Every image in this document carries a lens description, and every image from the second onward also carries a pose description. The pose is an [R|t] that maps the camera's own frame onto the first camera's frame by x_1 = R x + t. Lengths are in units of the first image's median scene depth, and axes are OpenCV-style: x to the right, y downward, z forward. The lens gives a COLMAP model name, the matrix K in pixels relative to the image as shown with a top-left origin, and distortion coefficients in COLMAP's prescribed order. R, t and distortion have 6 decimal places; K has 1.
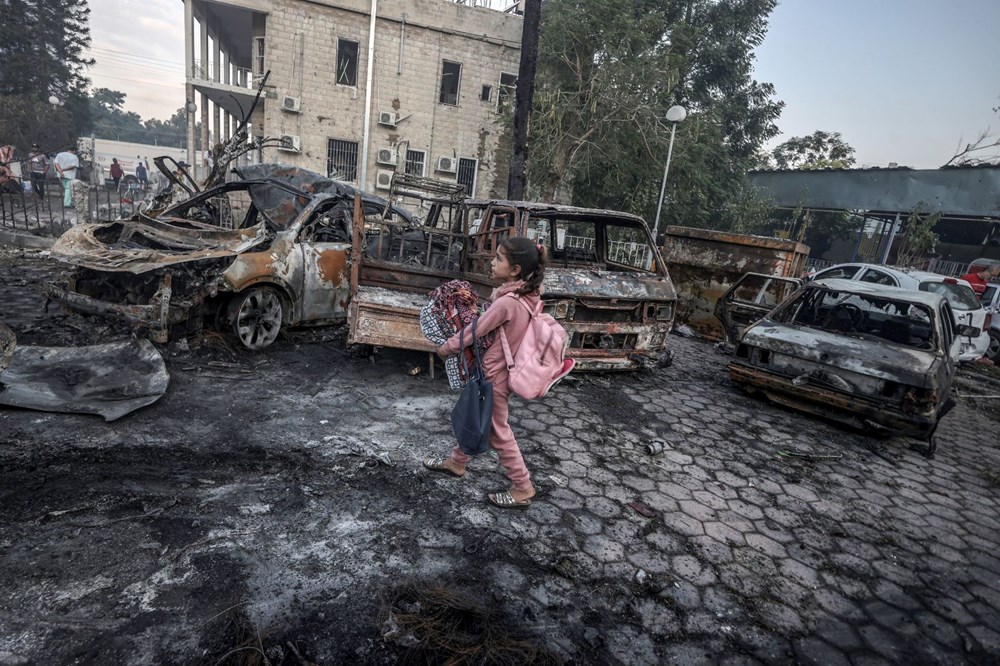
lens RADIAL K [[487.8, 0, 503.0], [0, 487.8, 339.2], [0, 0, 1]] dist [-0.027829, 0.009704]
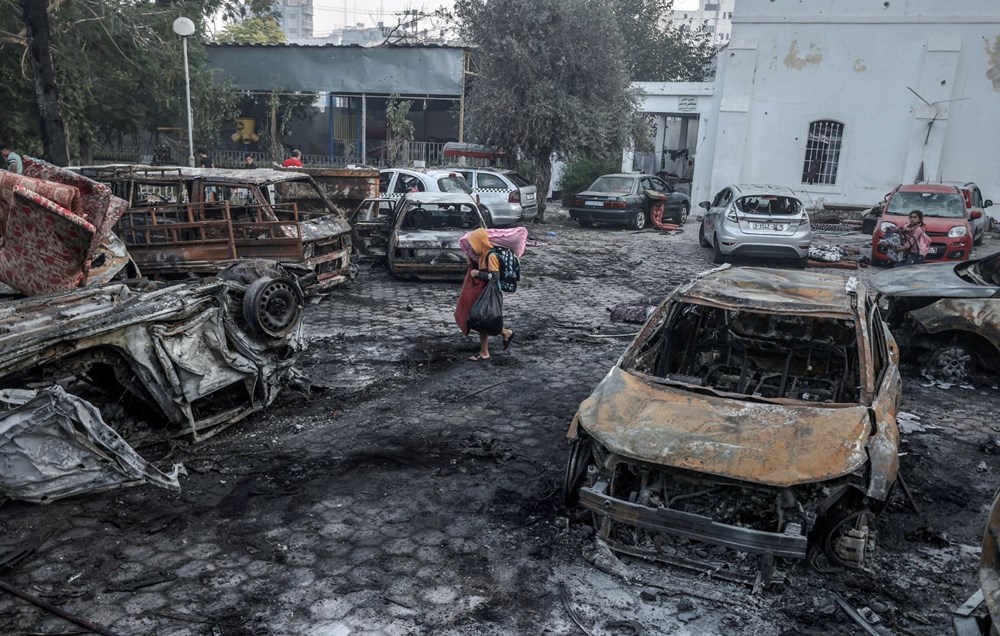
lens RADIAL K [[733.6, 0, 464.4], [0, 733.6, 320.9], [0, 0, 1]] dist [0.009415, -0.001089]
pose [[0.663745, -0.278428, 0.694205, -1.089456], [0.238456, 0.958473, 0.156426, -0.086974], [-0.708930, 0.061710, 0.702574, -0.816439]]
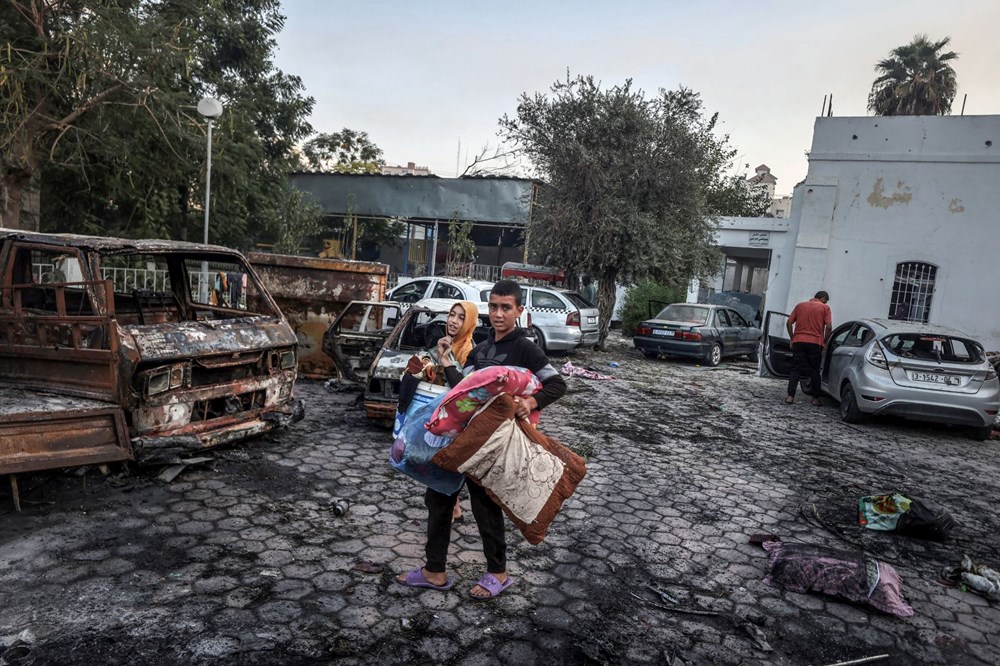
lens RADIAL K [[629.8, 0, 474.5], [0, 629.8, 340.7], [0, 0, 1]] dist [0.000629, 0.007582]
pose [[0.735584, -0.135124, 0.663821, -0.178183], [0.176458, 0.984296, 0.004824, -0.035254], [-0.654048, 0.113588, 0.747876, -0.070565]]
